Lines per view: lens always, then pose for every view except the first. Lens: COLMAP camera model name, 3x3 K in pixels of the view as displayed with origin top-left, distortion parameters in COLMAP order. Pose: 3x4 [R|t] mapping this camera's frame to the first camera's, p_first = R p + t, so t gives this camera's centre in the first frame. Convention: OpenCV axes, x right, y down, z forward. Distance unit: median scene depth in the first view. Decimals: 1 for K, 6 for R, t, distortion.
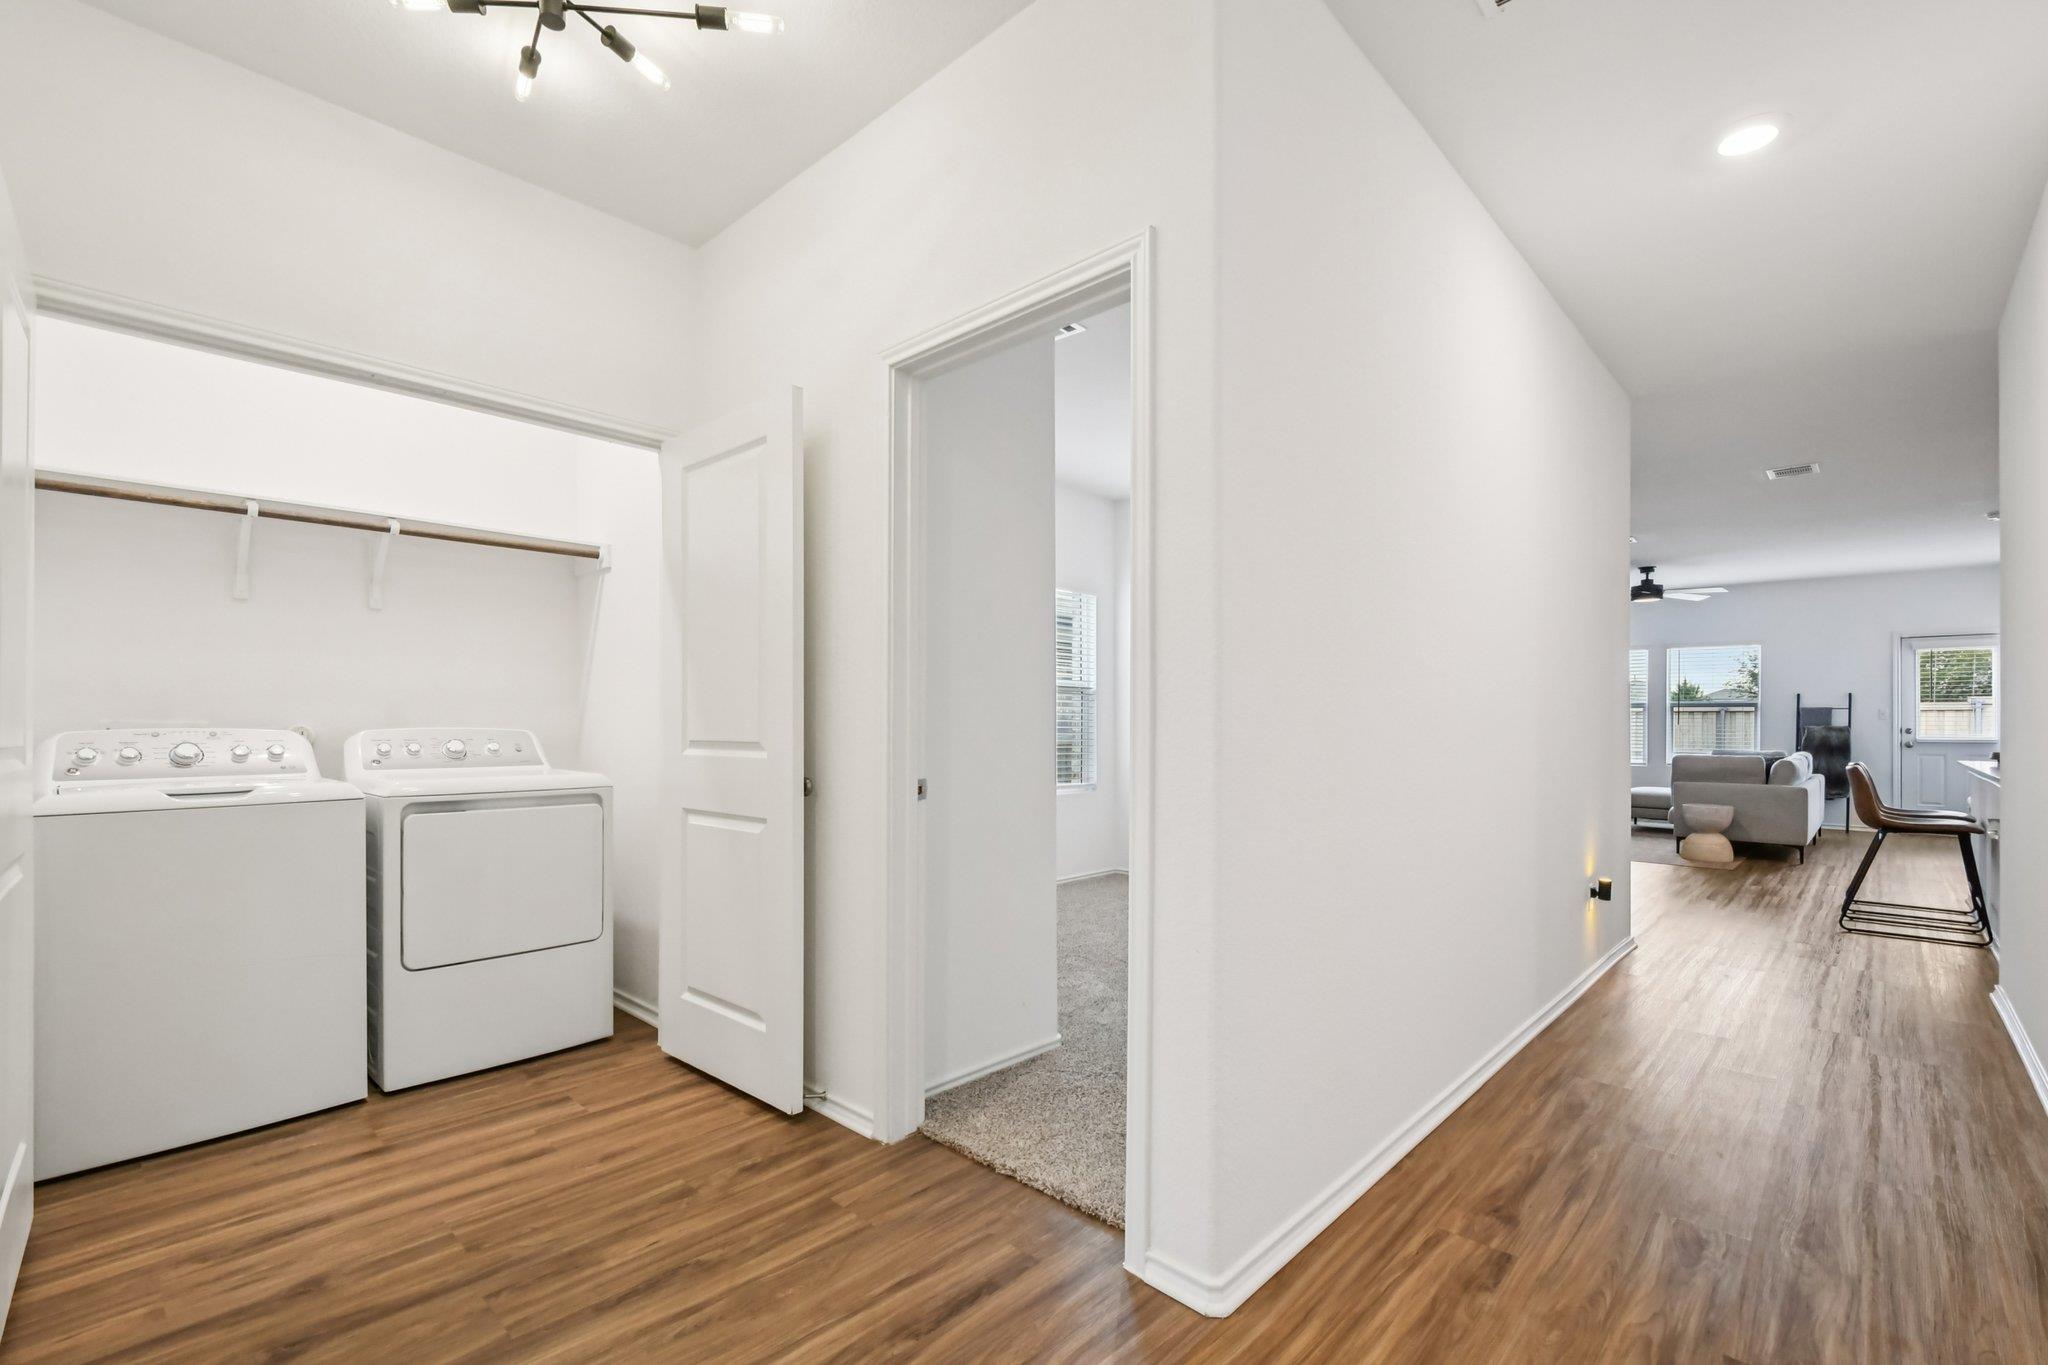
lens RADIAL K [[906.9, 0, 1008.3], [0, 906.9, 721.2], [0, 0, 1]] dist [-0.003533, -0.003047]
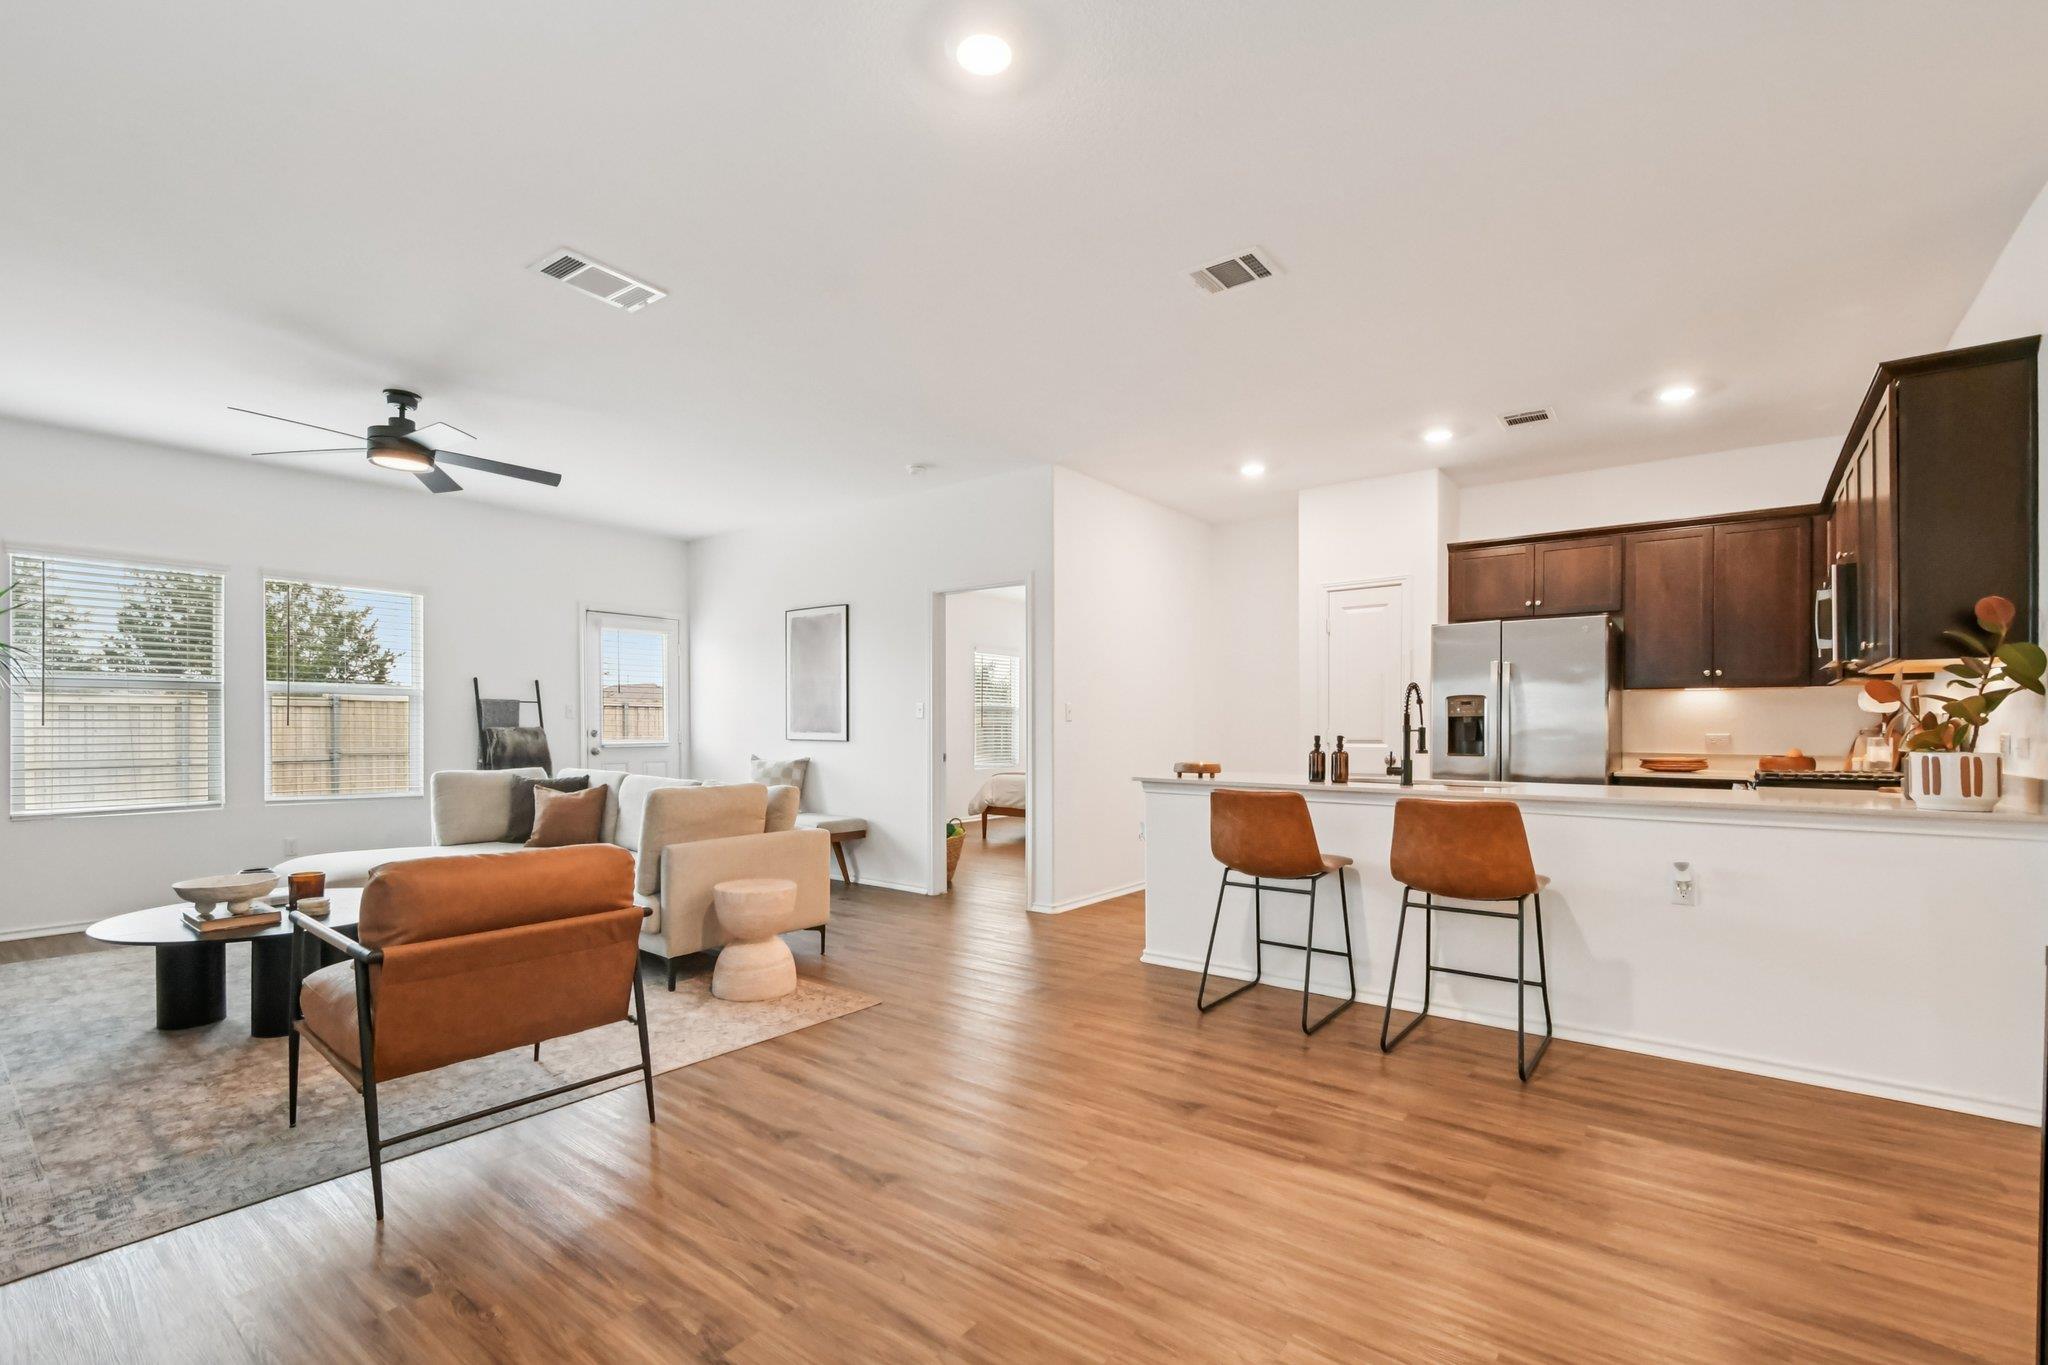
lens RADIAL K [[904.9, 0, 1008.1], [0, 904.9, 730.6], [0, 0, 1]] dist [0.001036, -0.001363]
pose [[-0.099924, -0.008372, 0.994960, 0.203081], [-0.003667, 0.999961, 0.008046, 0.001083], [-0.994988, -0.002844, -0.099950, 0.730902]]
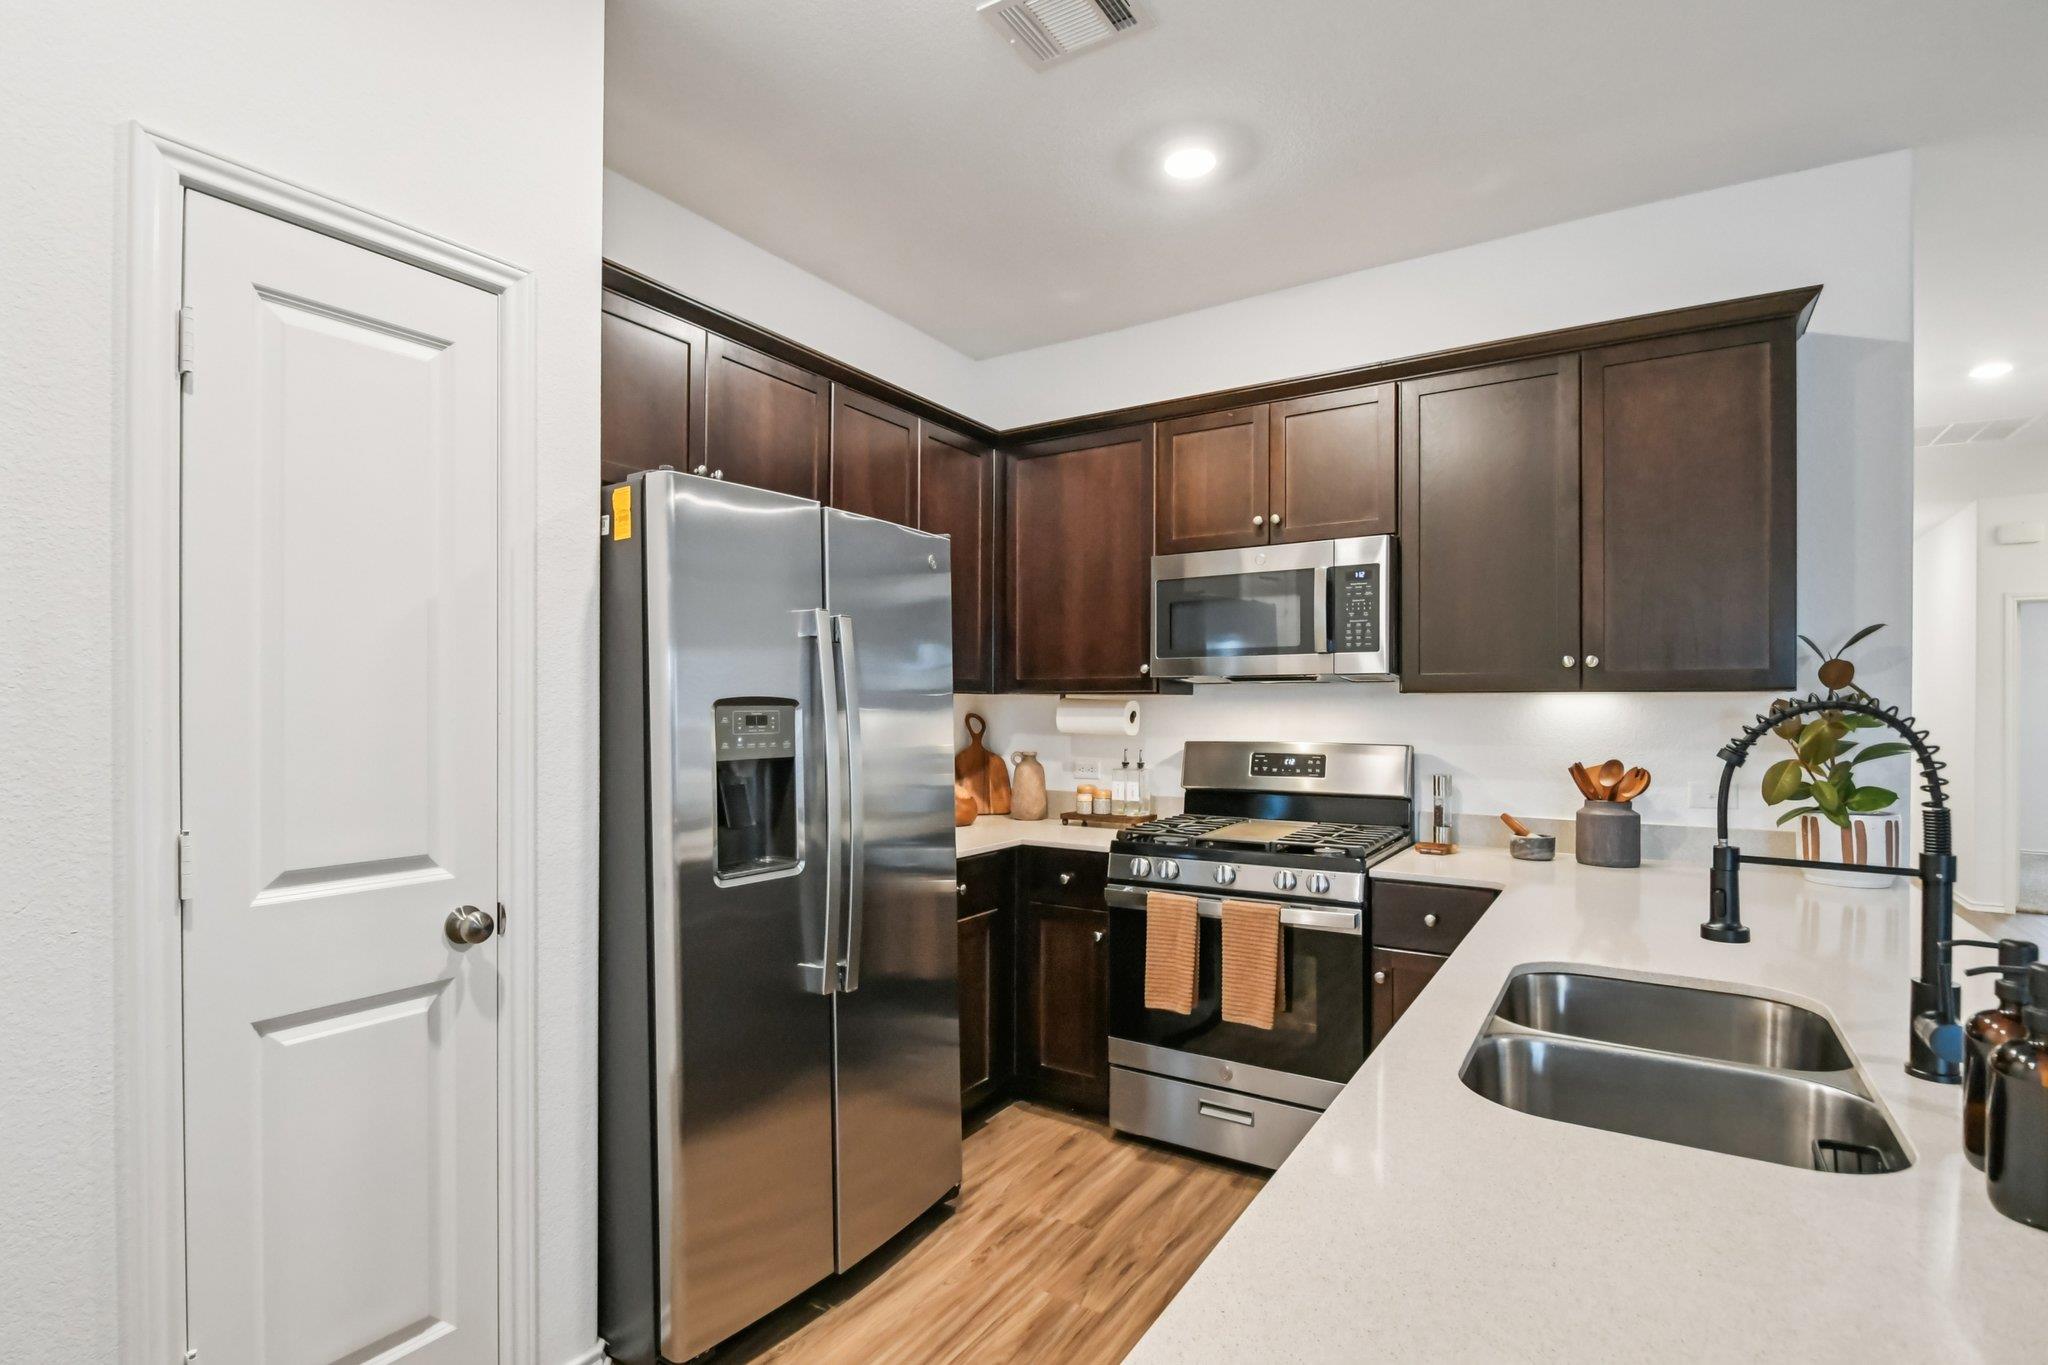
lens RADIAL K [[982.5, 0, 1004.2], [0, 982.5, 711.1], [0, 0, 1]] dist [-0.009400, -0.000317]
pose [[-0.982925, -0.008043, -0.183831, 0.722315], [-0.008505, 0.999962, 0.001729, -0.015398], [0.183810, 0.003263, -0.982956, 0.606541]]
